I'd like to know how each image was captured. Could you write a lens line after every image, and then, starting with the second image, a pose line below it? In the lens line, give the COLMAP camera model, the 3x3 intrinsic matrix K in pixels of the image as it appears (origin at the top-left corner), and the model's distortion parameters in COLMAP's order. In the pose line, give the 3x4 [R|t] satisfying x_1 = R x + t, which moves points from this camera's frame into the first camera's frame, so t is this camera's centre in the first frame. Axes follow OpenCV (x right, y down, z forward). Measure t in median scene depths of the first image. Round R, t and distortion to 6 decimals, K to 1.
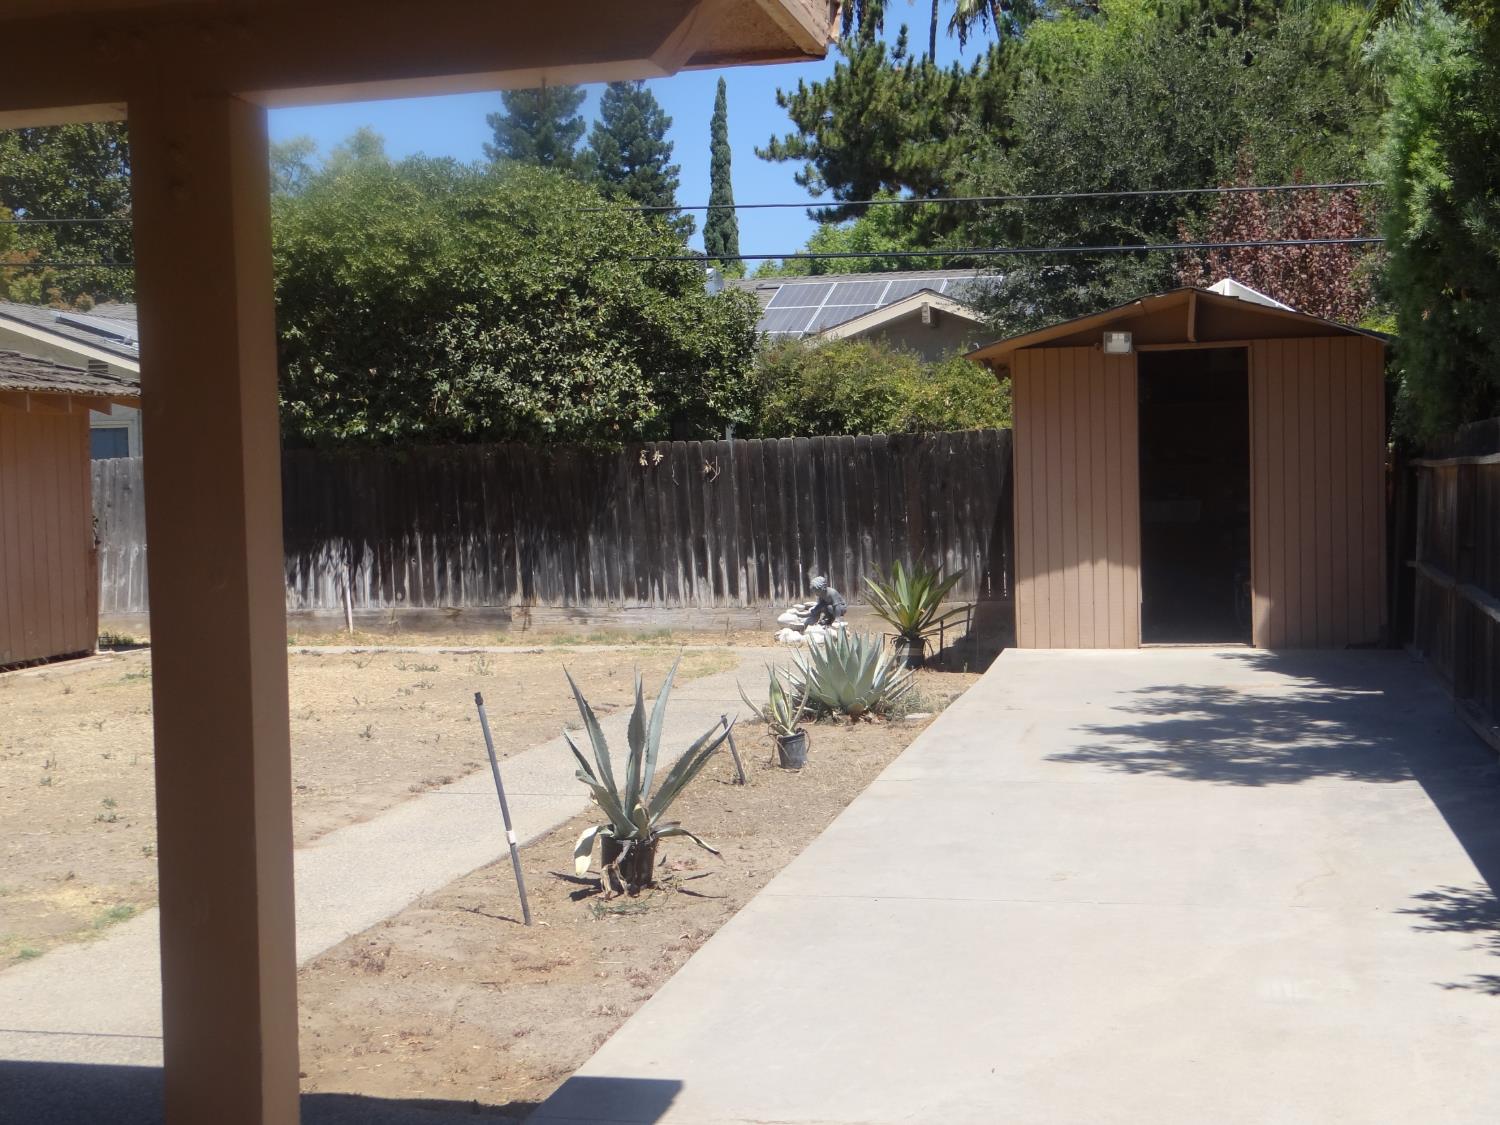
lens RADIAL K [[2189.0, 0, 750.0], [0, 2189.0, 562.5], [0, 0, 1]] dist [0.020383, 0.064088]
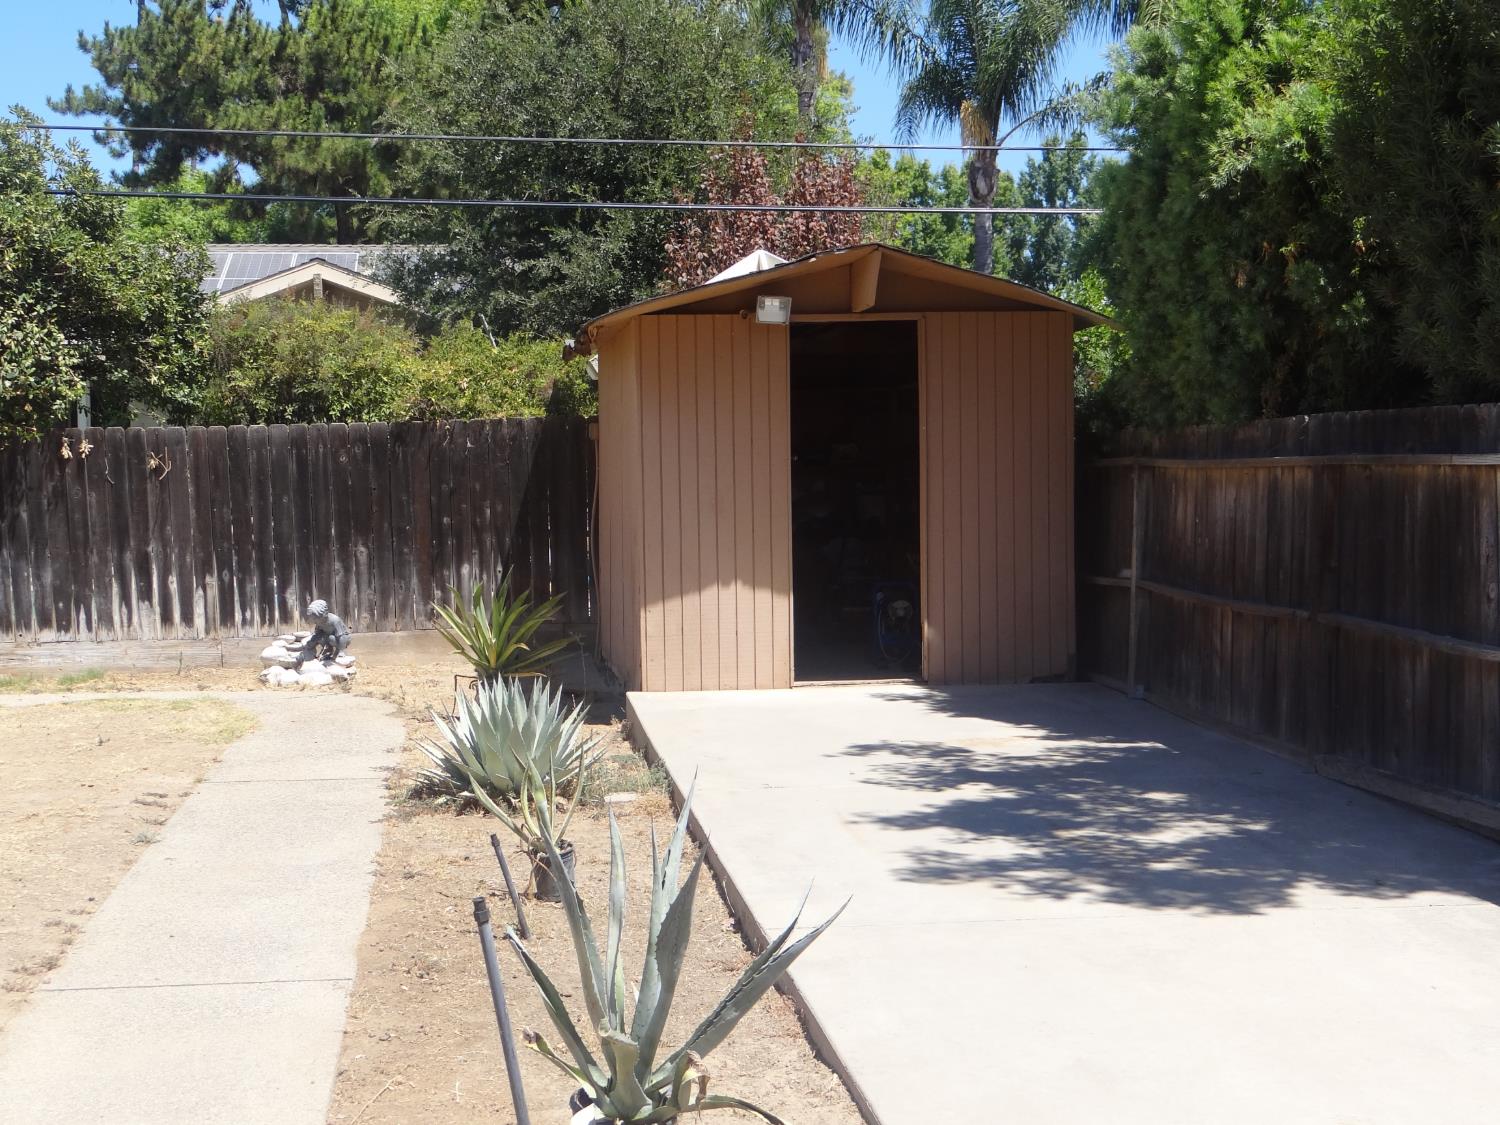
lens RADIAL K [[2171.0, 0, 750.0], [0, 2171.0, 562.5], [0, 0, 1]] dist [0.013340, -0.052296]
pose [[0.936282, -0.008144, 0.351154, -0.092367], [0.007821, 0.999967, 0.002337, -0.007301], [-0.351161, 0.000558, 0.936315, 0.196373]]
